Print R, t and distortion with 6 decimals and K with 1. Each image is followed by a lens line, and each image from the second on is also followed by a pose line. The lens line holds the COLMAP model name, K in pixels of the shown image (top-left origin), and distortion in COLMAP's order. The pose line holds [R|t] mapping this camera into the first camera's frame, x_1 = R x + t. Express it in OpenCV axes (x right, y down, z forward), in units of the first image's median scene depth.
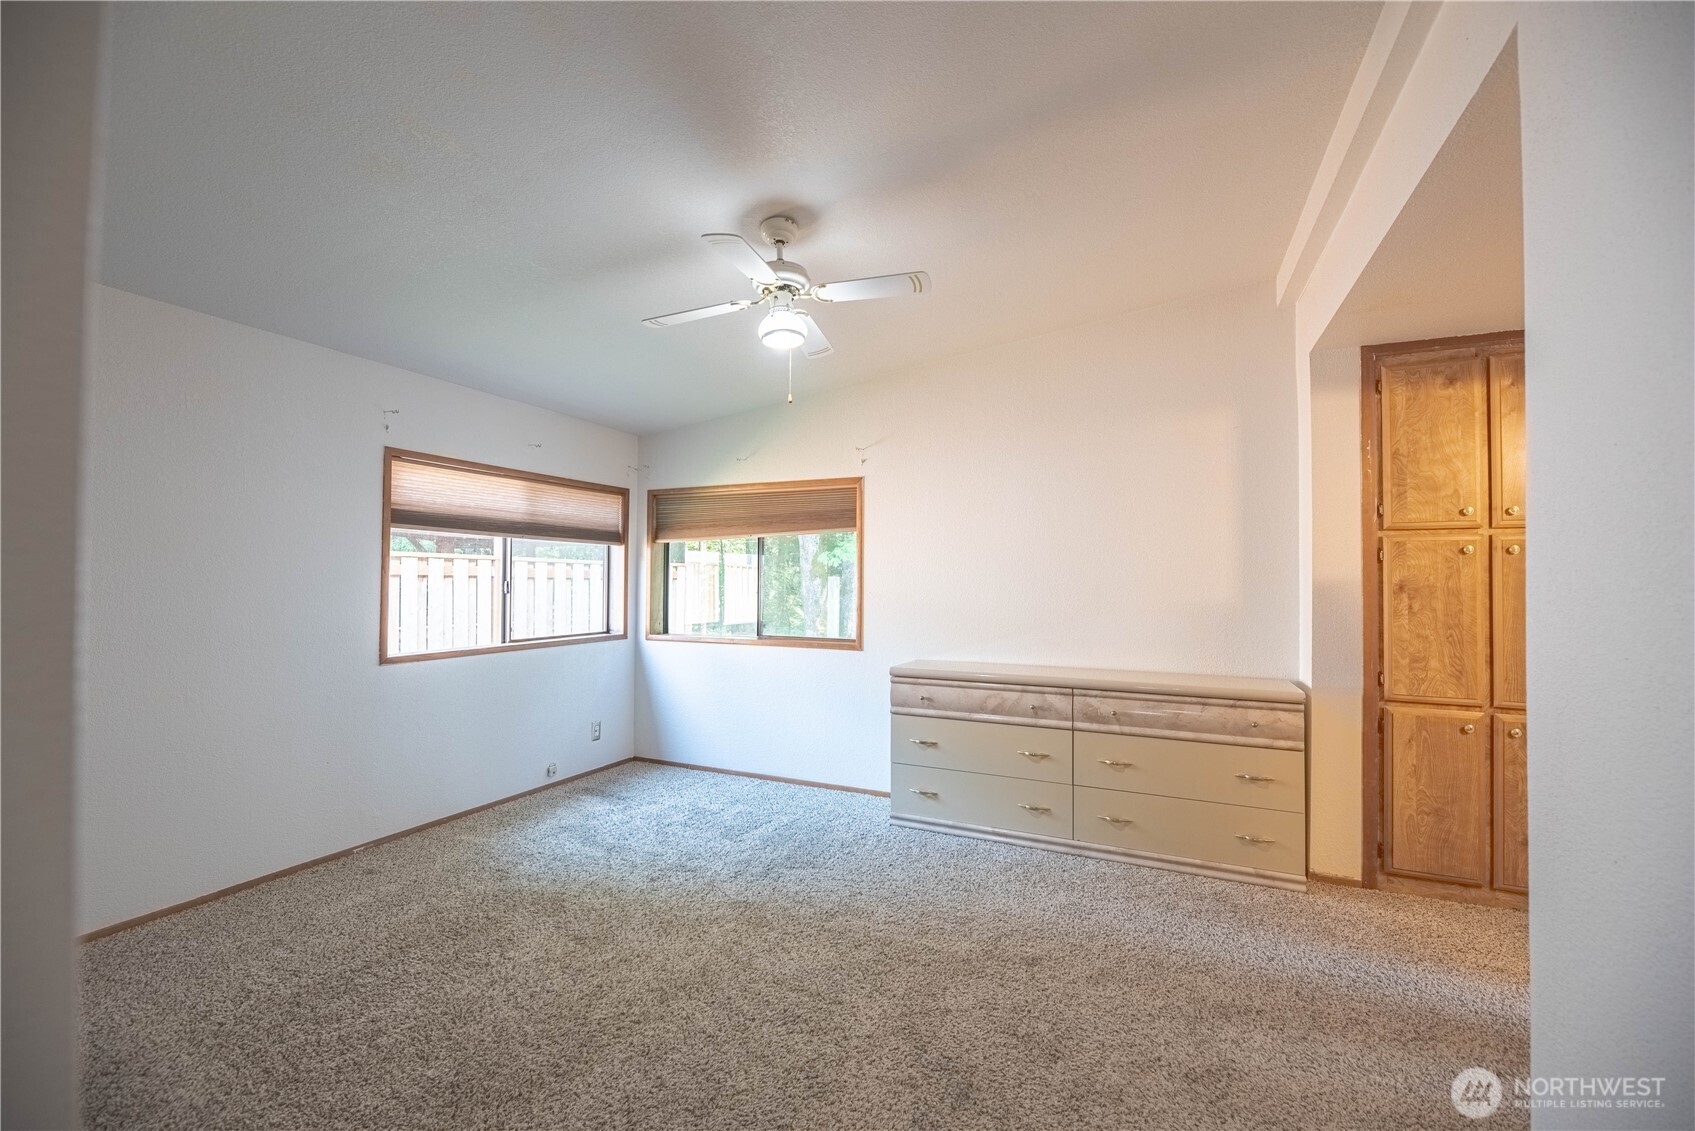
lens RADIAL K [[682.2, 0, 851.6], [0, 682.2, 572.8], [0, 0, 1]] dist [-0.000907, -0.000582]
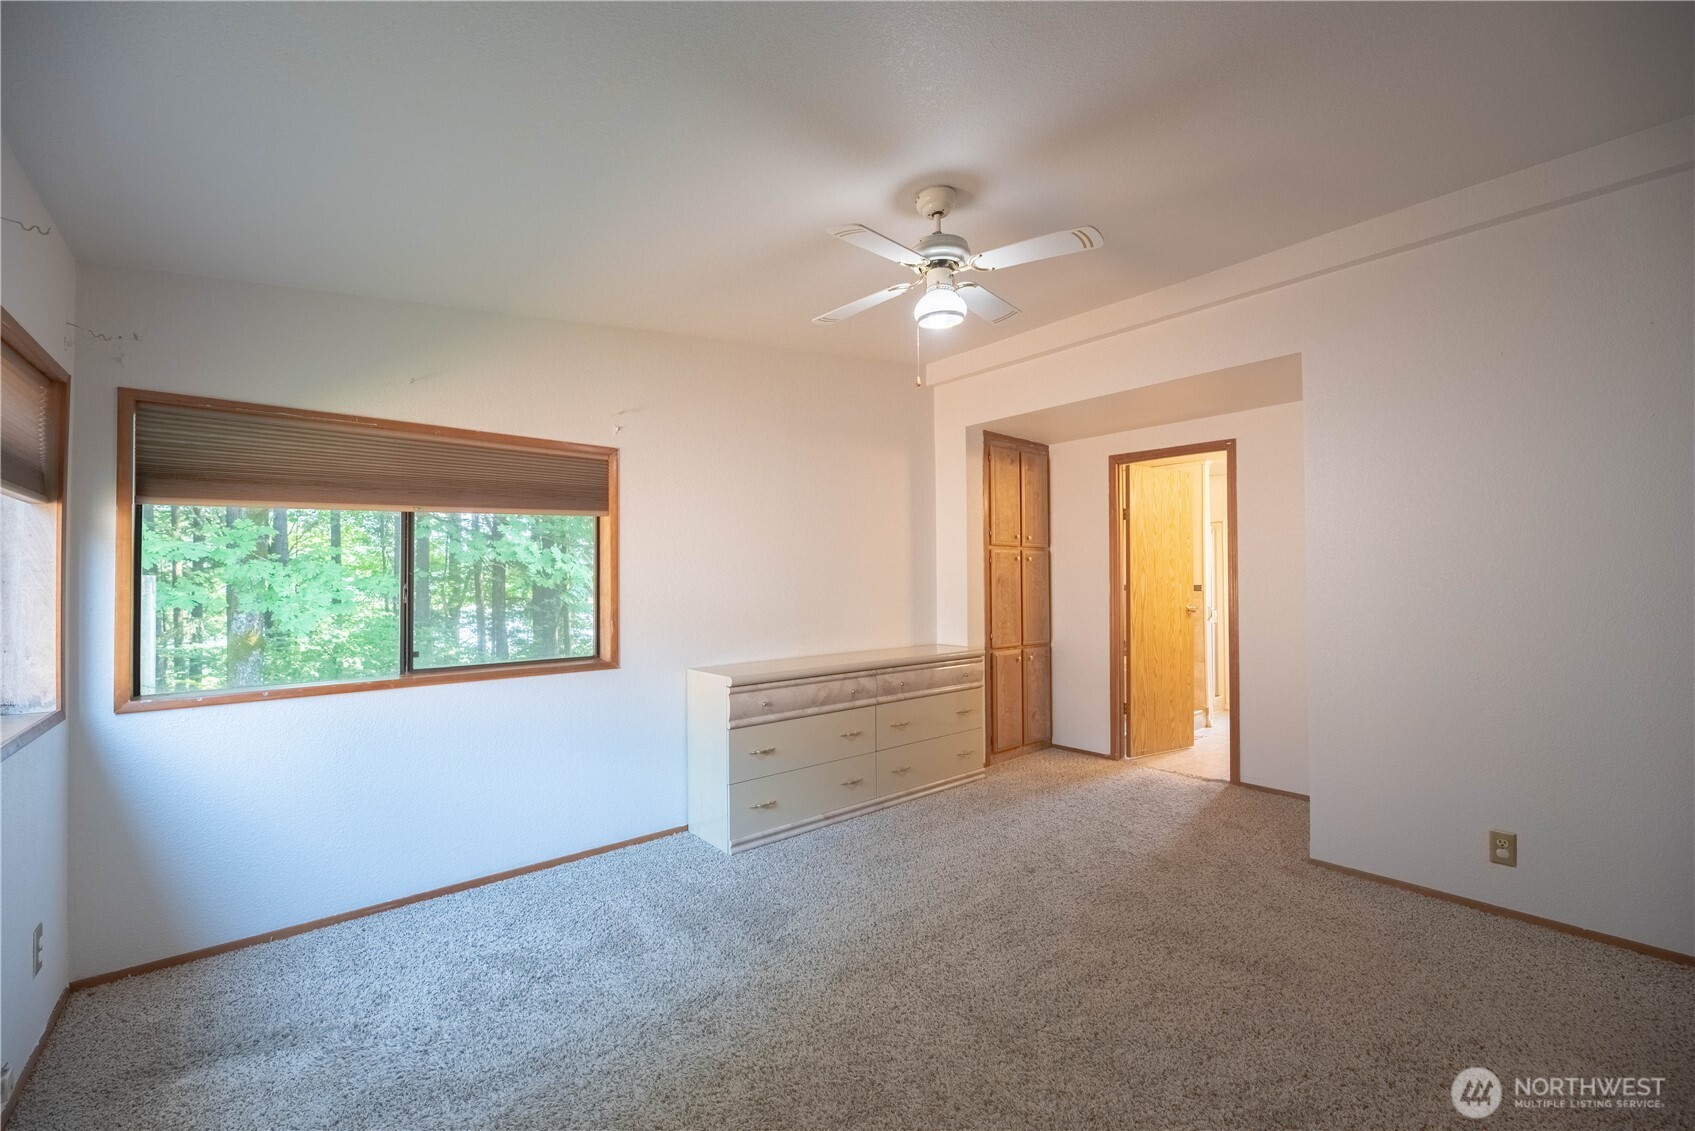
lens RADIAL K [[682.2, 0, 851.6], [0, 682.2, 572.8], [0, 0, 1]] dist [-0.000907, -0.000582]
pose [[0.423658, 0.000092, 0.905822, -0.740399], [-0.004089, 0.999990, 0.001810, 0.001464], [-0.905813, -0.004471, 0.423654, 0.530848]]
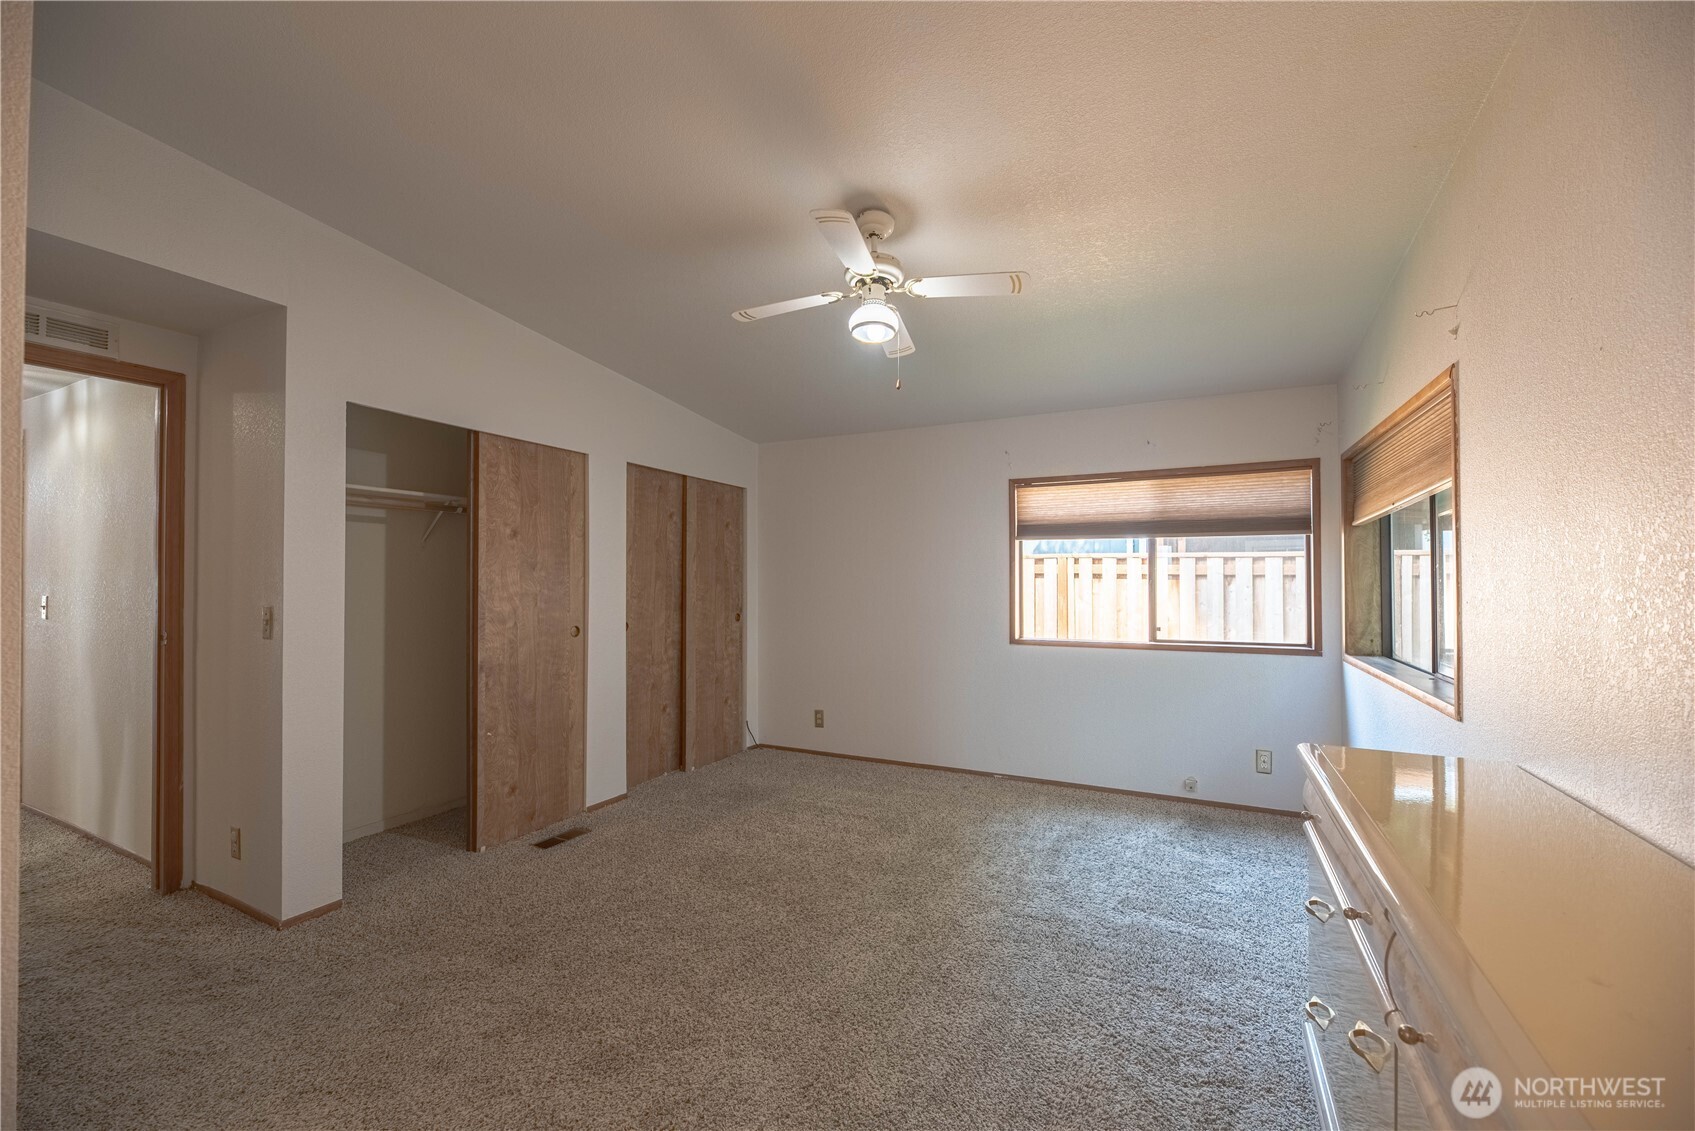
lens RADIAL K [[682.2, 0, 851.6], [0, 682.2, 572.8], [0, 0, 1]] dist [-0.000907, -0.000582]
pose [[-0.040507, -0.015968, -0.999052, 0.647897], [0.013680, 0.999770, -0.016534, 0.014030], [0.999086, -0.014337, -0.040280, 0.742458]]
